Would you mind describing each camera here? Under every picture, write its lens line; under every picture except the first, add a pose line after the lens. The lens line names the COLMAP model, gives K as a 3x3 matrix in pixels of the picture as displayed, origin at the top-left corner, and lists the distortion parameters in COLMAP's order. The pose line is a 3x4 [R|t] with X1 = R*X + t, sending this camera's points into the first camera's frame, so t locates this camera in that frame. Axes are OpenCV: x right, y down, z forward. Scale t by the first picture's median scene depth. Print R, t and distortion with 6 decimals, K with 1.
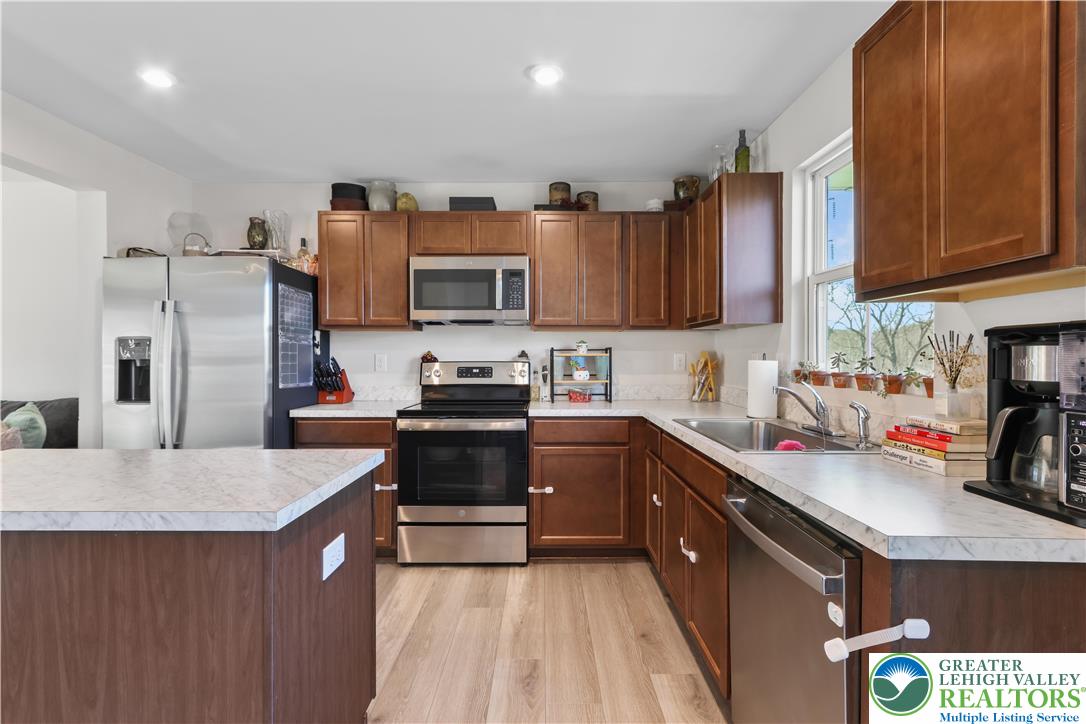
lens RADIAL K [[521.4, 0, 543.6], [0, 521.4, 354.7], [0, 0, 1]] dist [0.000926, 0.000143]
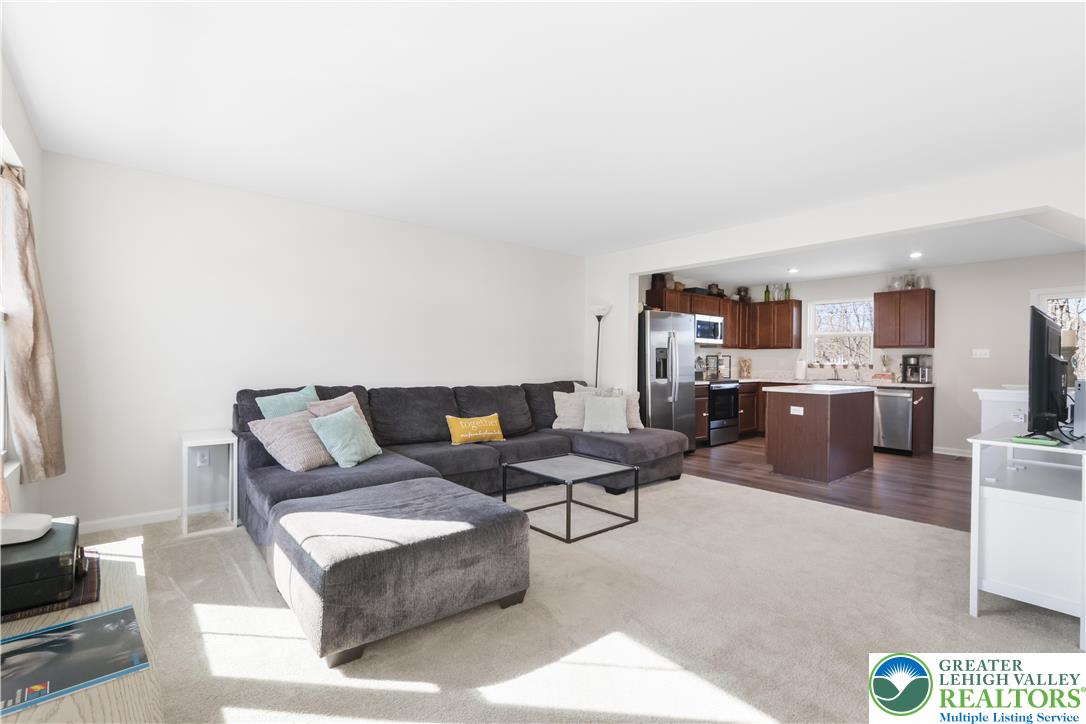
lens RADIAL K [[494.4, 0, 543.0], [0, 494.4, 362.0], [0, 0, 1]] dist [0.013089, 0.000040]
pose [[0.753303, 0.007069, 0.657636, -2.336237], [-0.009783, 0.999952, 0.000458, 0.026479], [-0.657601, -0.006779, 0.753336, -0.189928]]
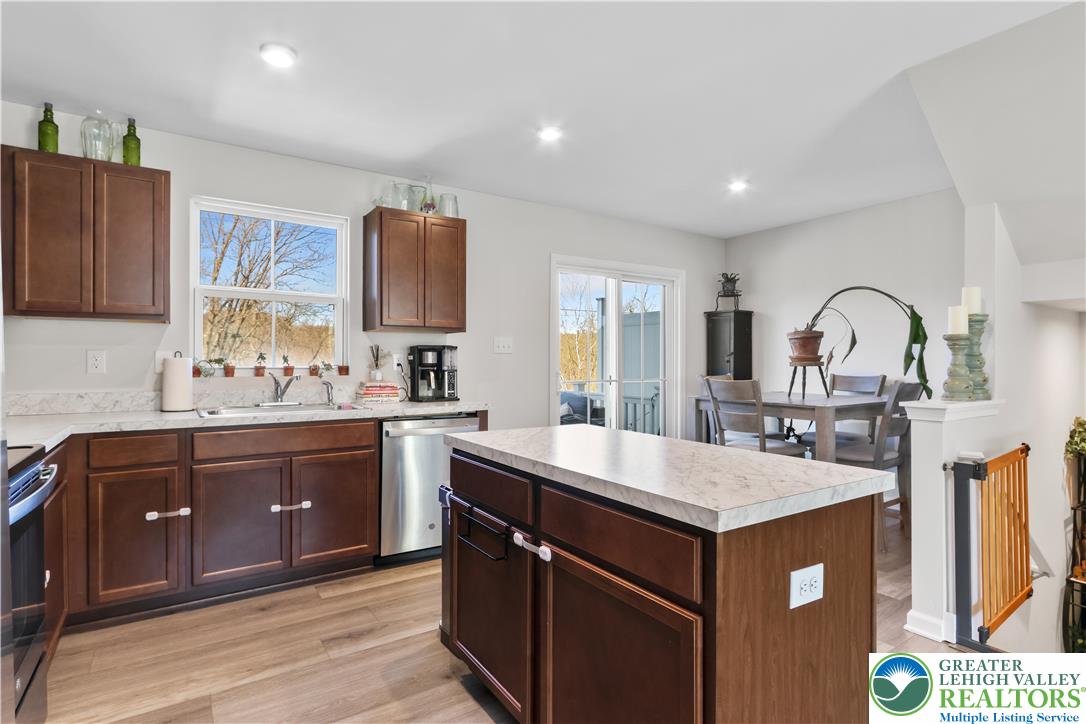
lens RADIAL K [[550.3, 0, 538.5], [0, 550.3, 365.0], [0, 0, 1]] dist [-0.005872, 0.000138]
pose [[-0.564552, -0.003411, 0.825391, -0.820263], [0.001659, 0.999985, 0.005268, 0.017770], [-0.825396, 0.004343, -0.564537, 0.890567]]
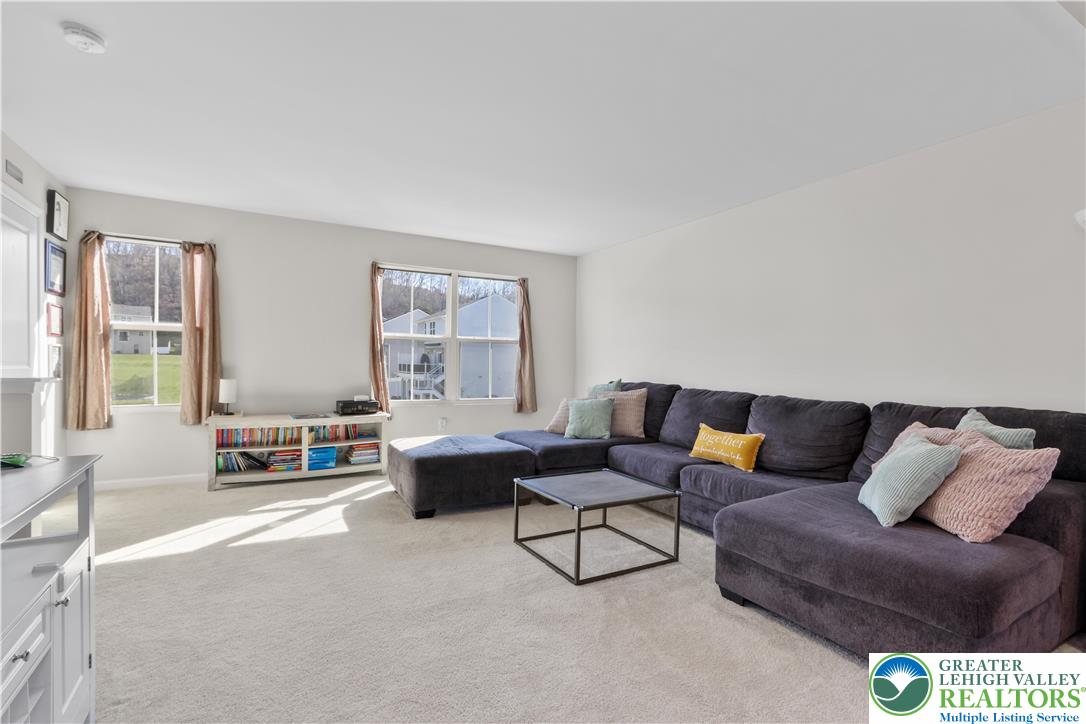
lens RADIAL K [[502.9, 0, 537.5], [0, 502.9, 365.5], [0, 0, 1]] dist [-0.000477, 0.000431]
pose [[0.514398, 0.010489, -0.857487, -0.692242], [-0.017206, 0.999850, 0.001908, 0.044697], [0.857379, 0.013772, 0.514502, 0.051453]]
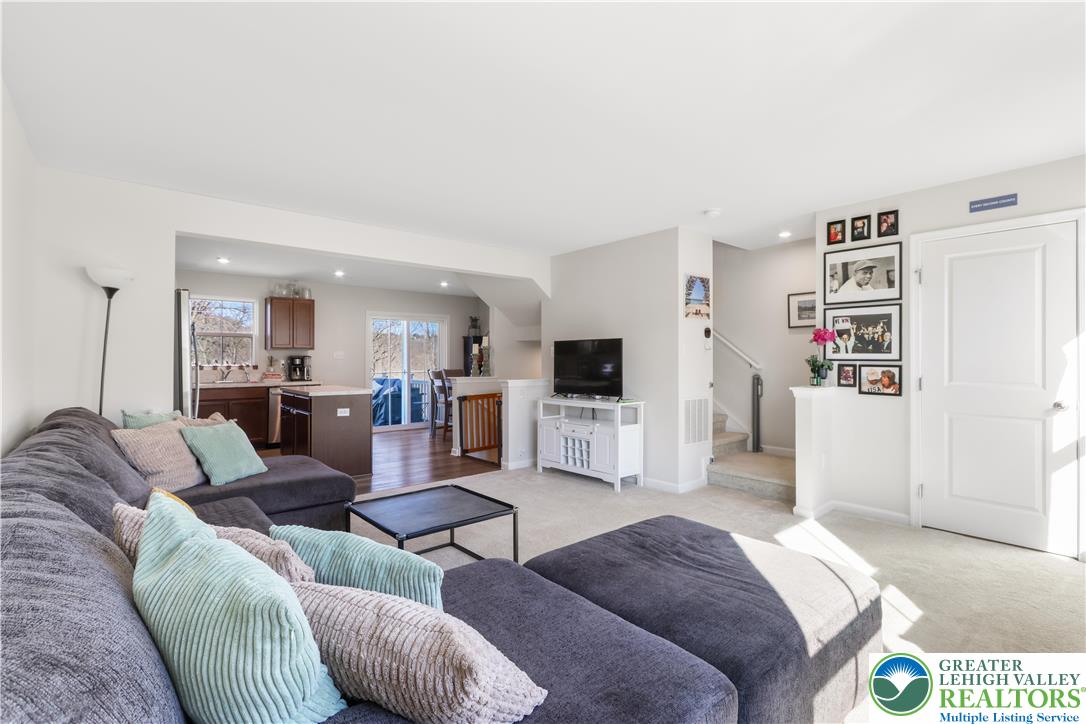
lens RADIAL K [[502.1, 0, 541.9], [0, 502.1, 356.8], [0, 0, 1]] dist [0.000827, 0.000230]
pose [[-0.657993, 0.007758, 0.752984, -2.339917], [0.003707, 0.999968, -0.007063, 0.006527], [-0.753015, -0.001855, -0.658001, 1.121241]]
